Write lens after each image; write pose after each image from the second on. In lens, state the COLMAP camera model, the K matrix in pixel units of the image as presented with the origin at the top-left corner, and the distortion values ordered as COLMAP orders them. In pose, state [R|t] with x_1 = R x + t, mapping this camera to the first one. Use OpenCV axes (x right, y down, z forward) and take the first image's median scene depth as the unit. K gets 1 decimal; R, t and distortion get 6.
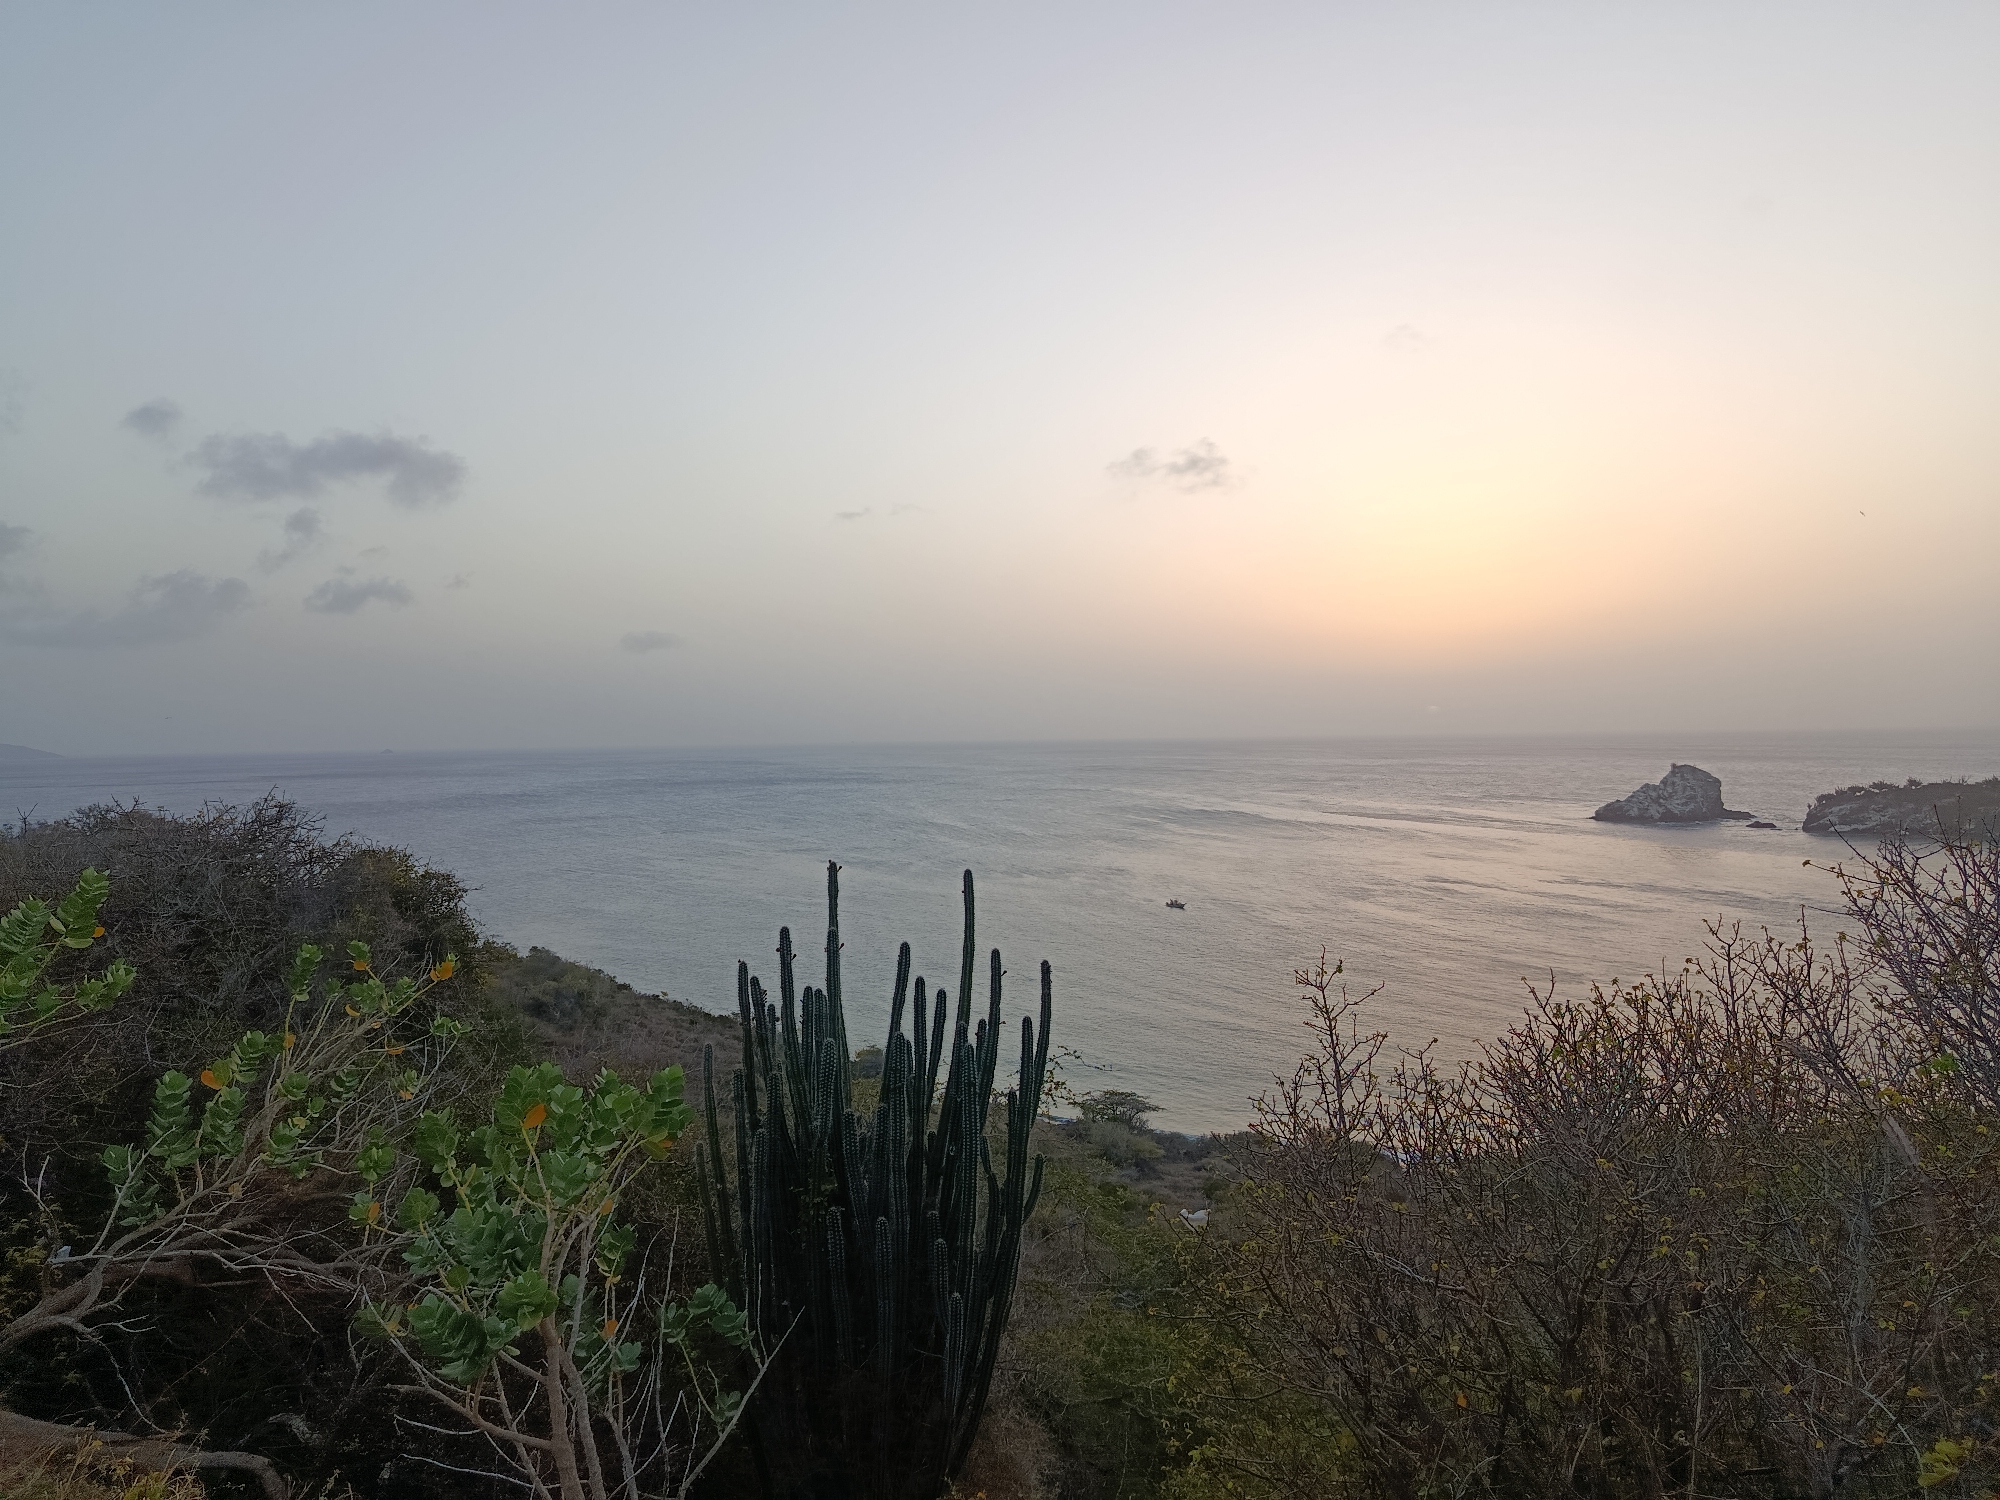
lens RADIAL K [[1401.1, 0, 985.2], [0, 1401.1, 763.6], [0, 0, 1]] dist [0.036088, -0.054253]
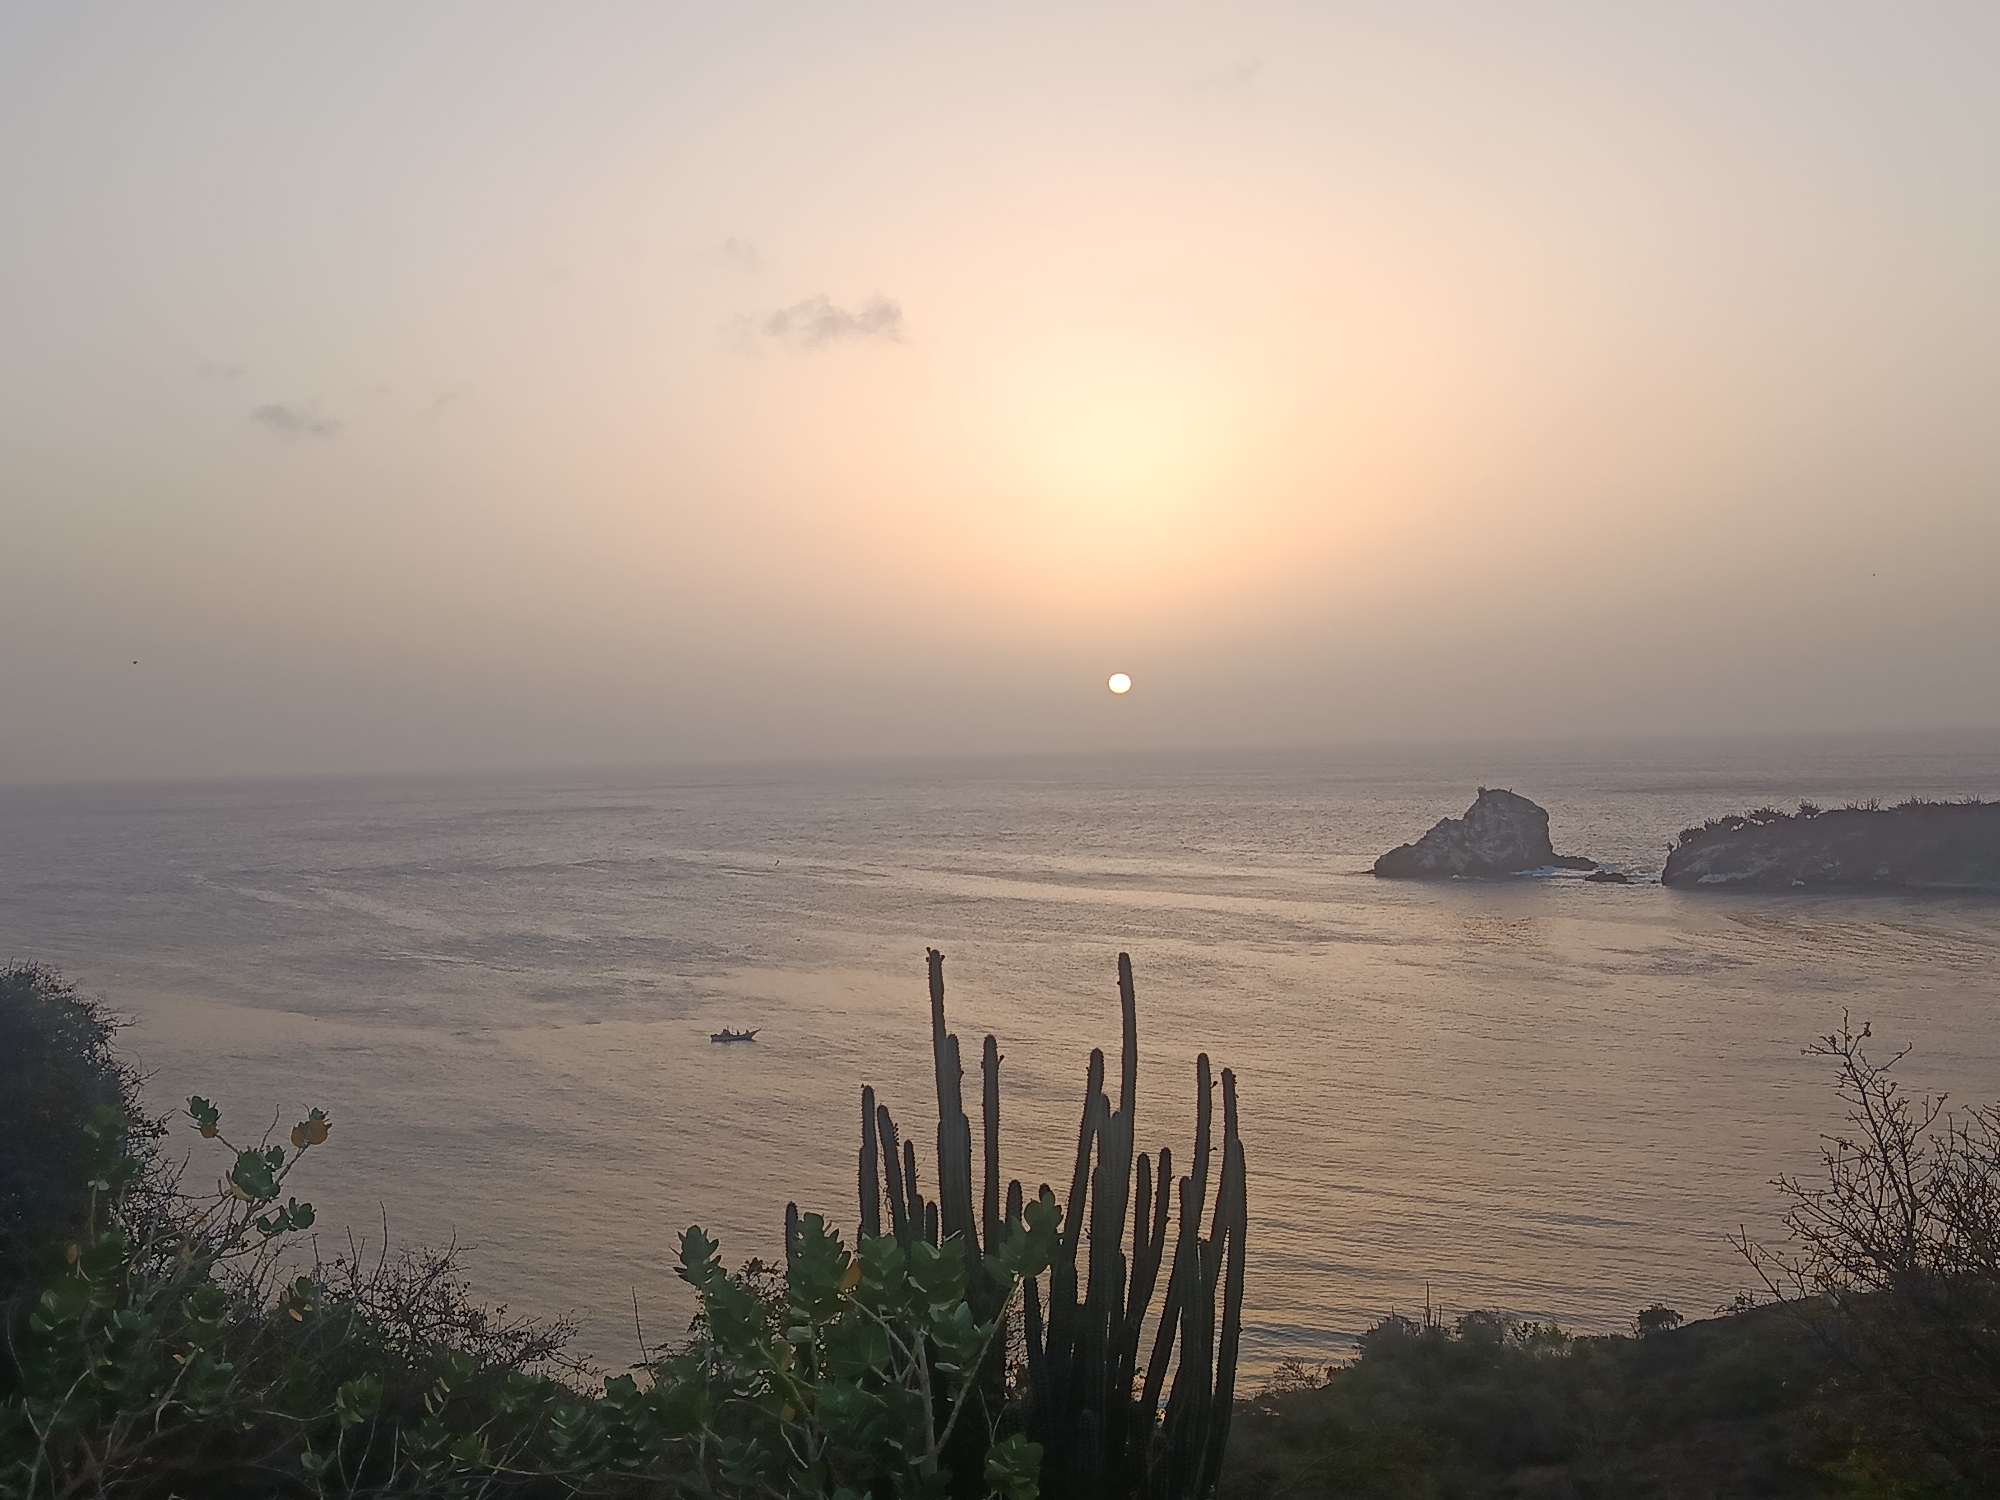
lens RADIAL K [[2302.4, 0, 966.1], [0, 2302.4, 743.5], [0, 0, 1]] dist [0.032495, 0.000000]
pose [[0.972449, -0.013659, 0.232715, -0.373541], [0.019698, 0.999526, -0.023644, -0.009812], [-0.232282, 0.027577, 0.972258, -0.186676]]
